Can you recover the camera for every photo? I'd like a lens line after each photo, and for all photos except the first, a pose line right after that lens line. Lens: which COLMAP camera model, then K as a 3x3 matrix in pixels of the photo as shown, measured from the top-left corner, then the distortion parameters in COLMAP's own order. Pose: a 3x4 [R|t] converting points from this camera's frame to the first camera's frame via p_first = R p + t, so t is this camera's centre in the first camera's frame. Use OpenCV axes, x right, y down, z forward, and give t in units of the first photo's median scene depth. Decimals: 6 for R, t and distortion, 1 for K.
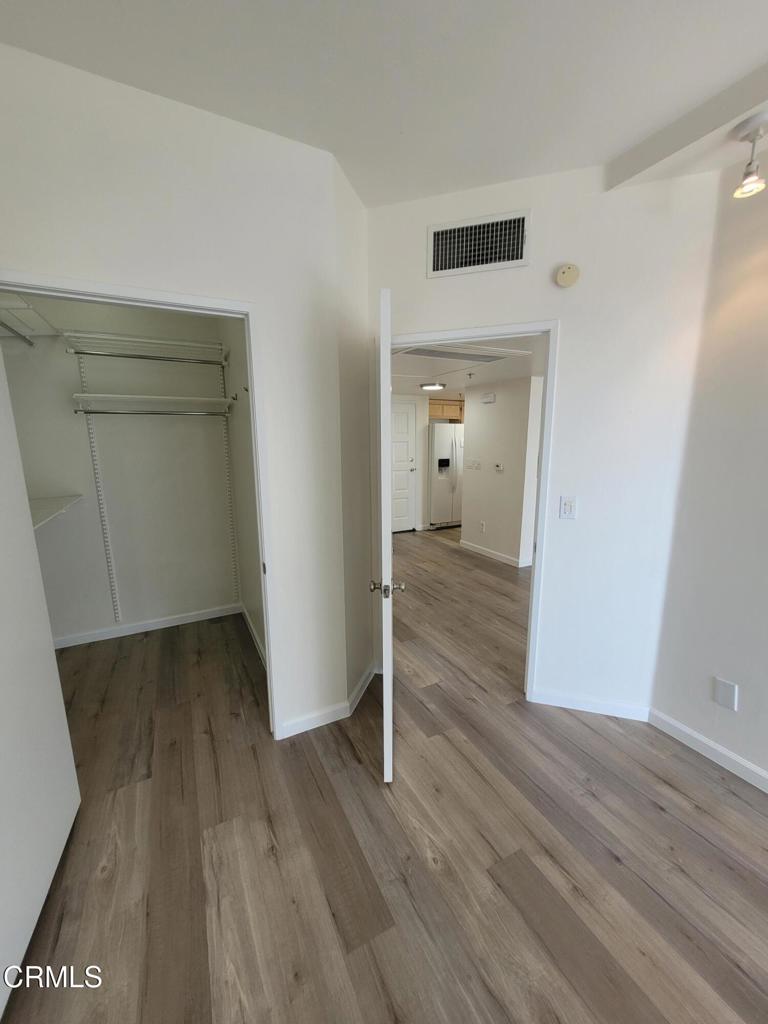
lens RADIAL K [[400.3, 0, 377.2], [0, 400.3, 519.8], [0, 0, 1]] dist [-0.002149, 0.000295]
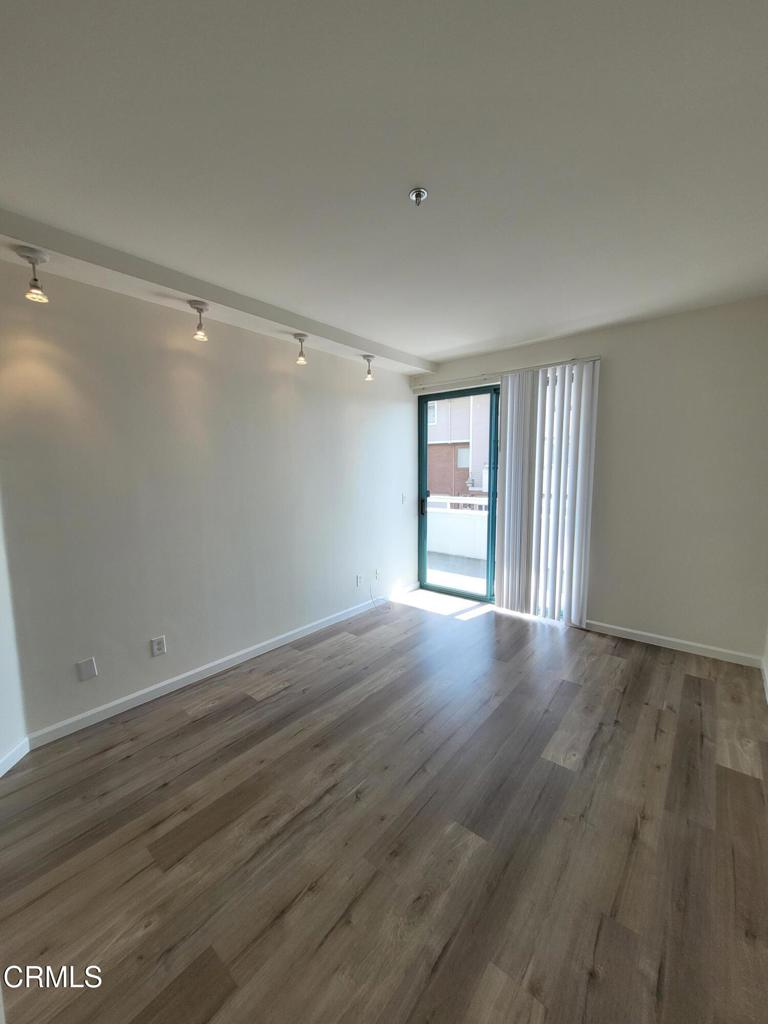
lens RADIAL K [[400.3, 0, 384.5], [0, 400.3, 521.3], [0, 0, 1]] dist [-0.002149, 0.000295]
pose [[-0.409581, -0.111347, 0.905453, -0.864357], [0.195355, 0.958794, 0.206276, -0.143588], [-0.891112, 0.261371, -0.370952, 0.638608]]
